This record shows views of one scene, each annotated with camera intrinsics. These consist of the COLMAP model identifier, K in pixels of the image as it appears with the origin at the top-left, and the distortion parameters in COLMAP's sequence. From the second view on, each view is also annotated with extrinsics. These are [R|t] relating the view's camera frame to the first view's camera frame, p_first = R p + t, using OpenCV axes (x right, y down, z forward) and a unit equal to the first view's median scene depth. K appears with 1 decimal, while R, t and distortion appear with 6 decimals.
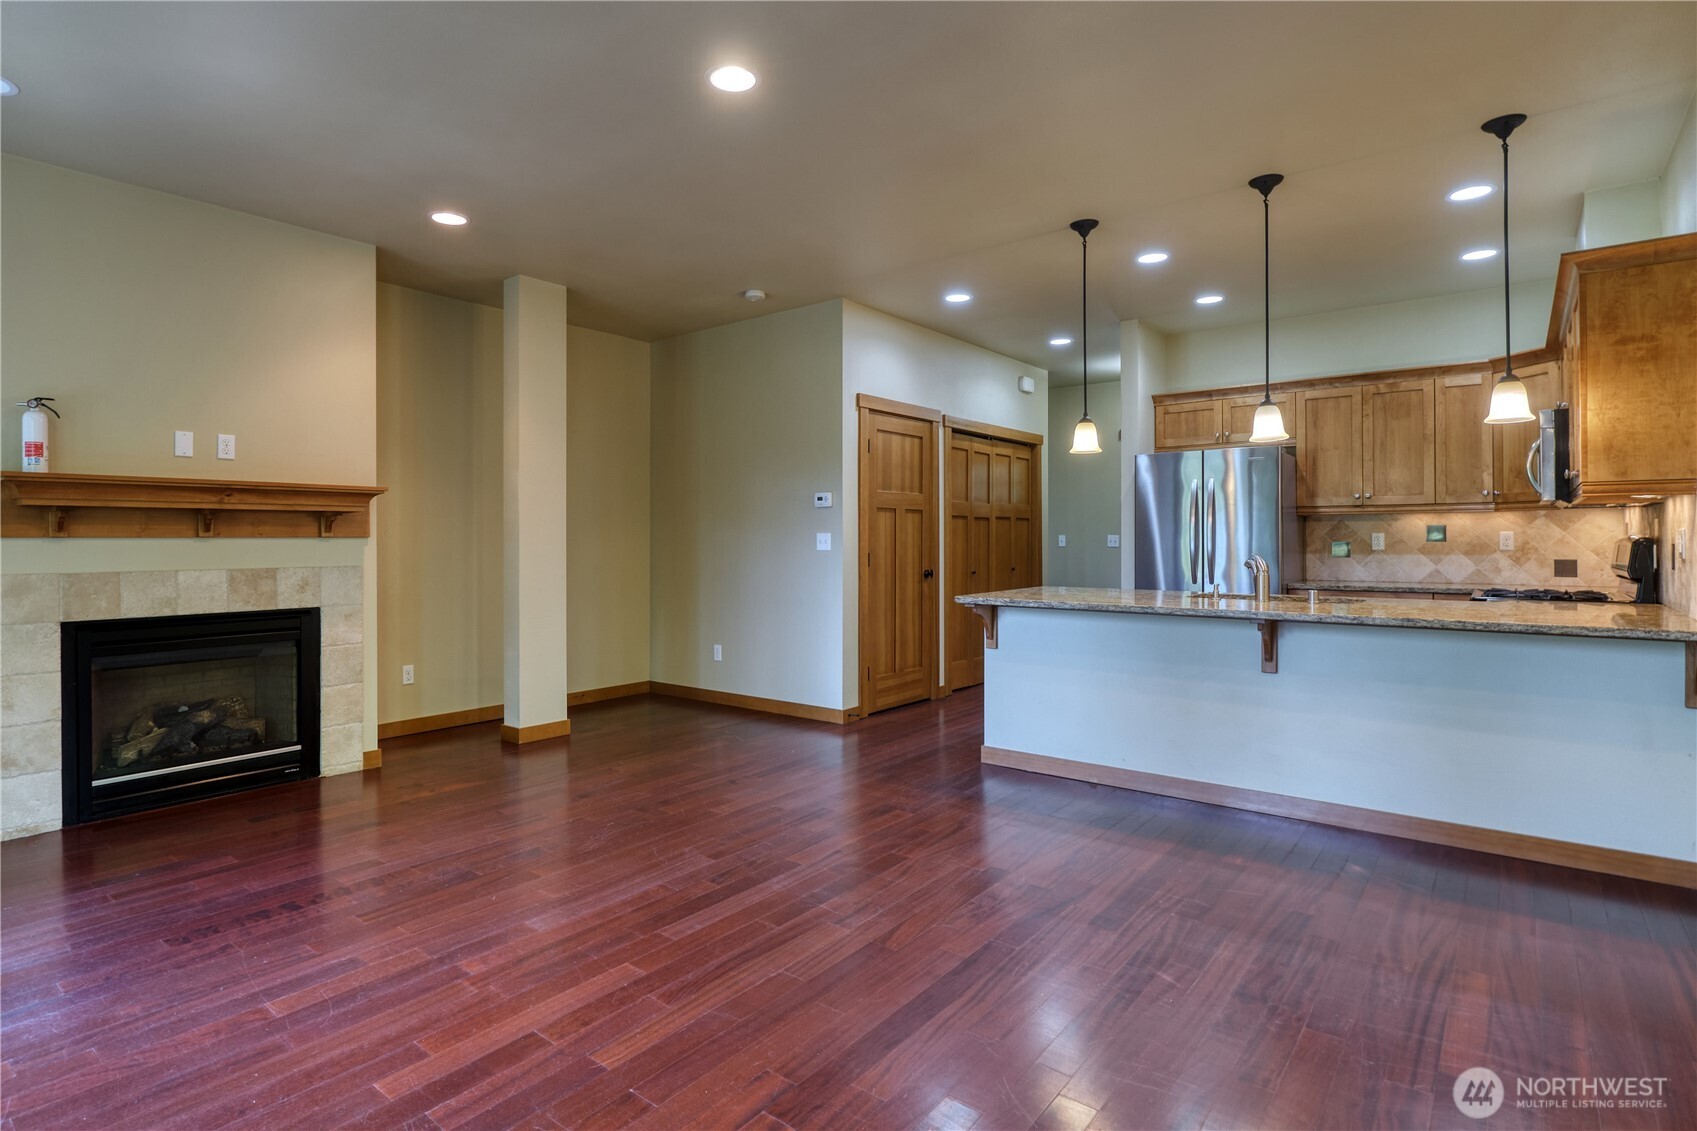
lens RADIAL K [[870.9, 0, 822.2], [0, 870.9, 544.3], [0, 0, 1]] dist [-0.006122, -0.002041]
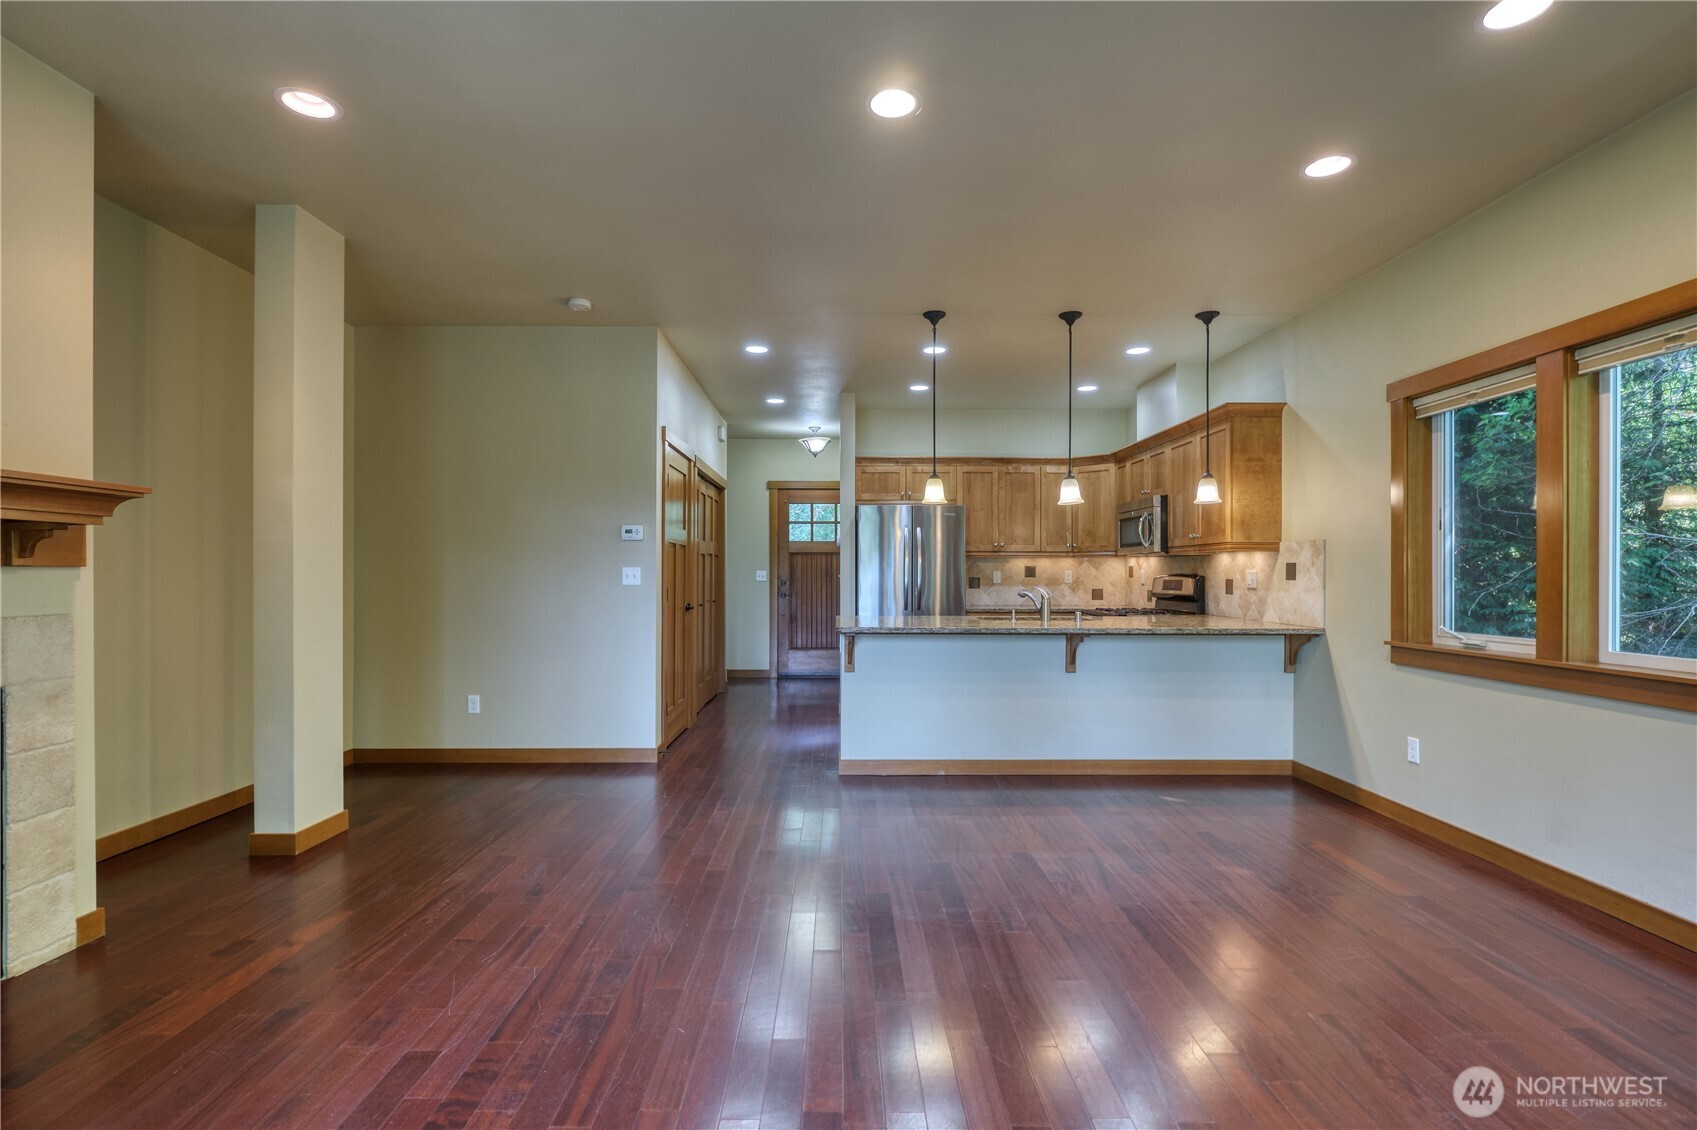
lens RADIAL K [[780.8, 0, 853.2], [0, 780.8, 575.8], [0, 0, 1]] dist [-0.006881, -0.004226]
pose [[0.763030, 0.003237, 0.646355, -0.401324], [-0.000974, 0.999992, -0.003858, -0.000143], [-0.646362, 0.002314, 0.763027, 0.204126]]
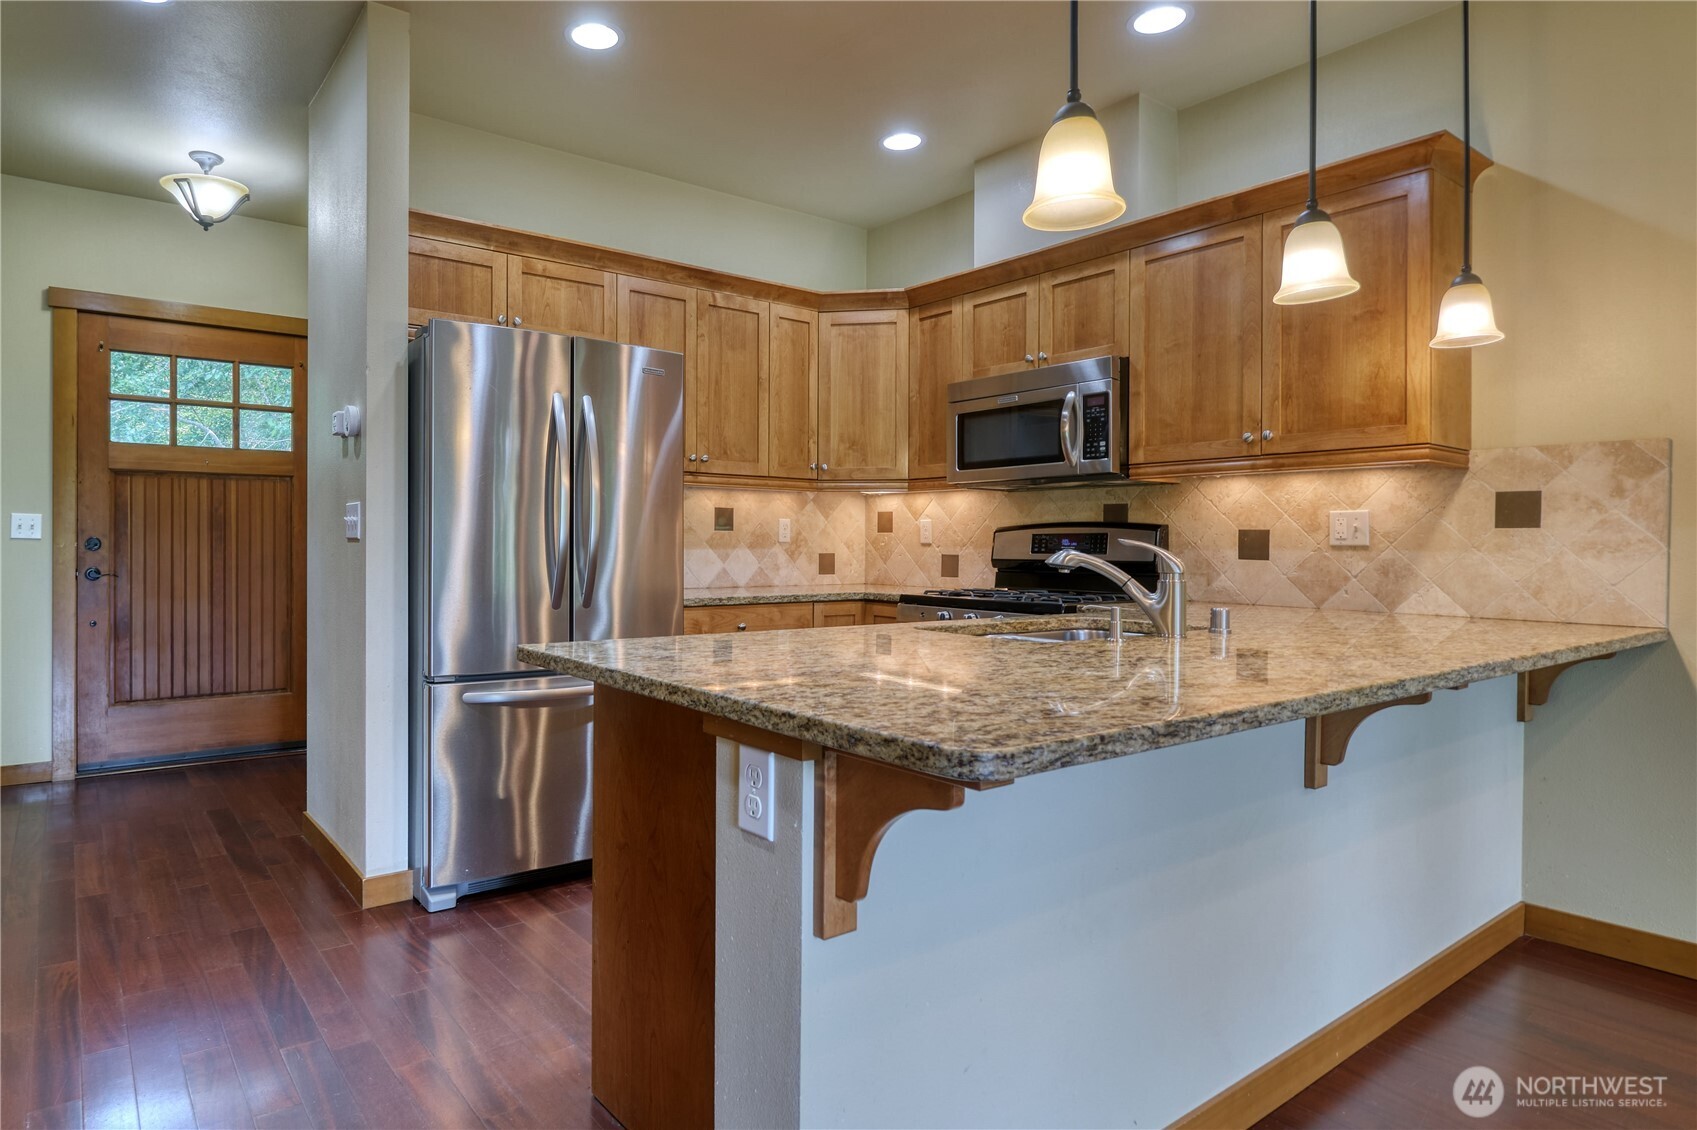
lens RADIAL K [[957.2, 0, 712.0], [0, 957.2, 539.6], [0, 0, 1]] dist [-0.007738, -0.003314]
pose [[0.284600, 0.009530, 0.958599, -0.065603], [-0.000960, 0.999953, -0.009656, 0.013259], [-0.958646, 0.001828, 0.284595, 0.845799]]
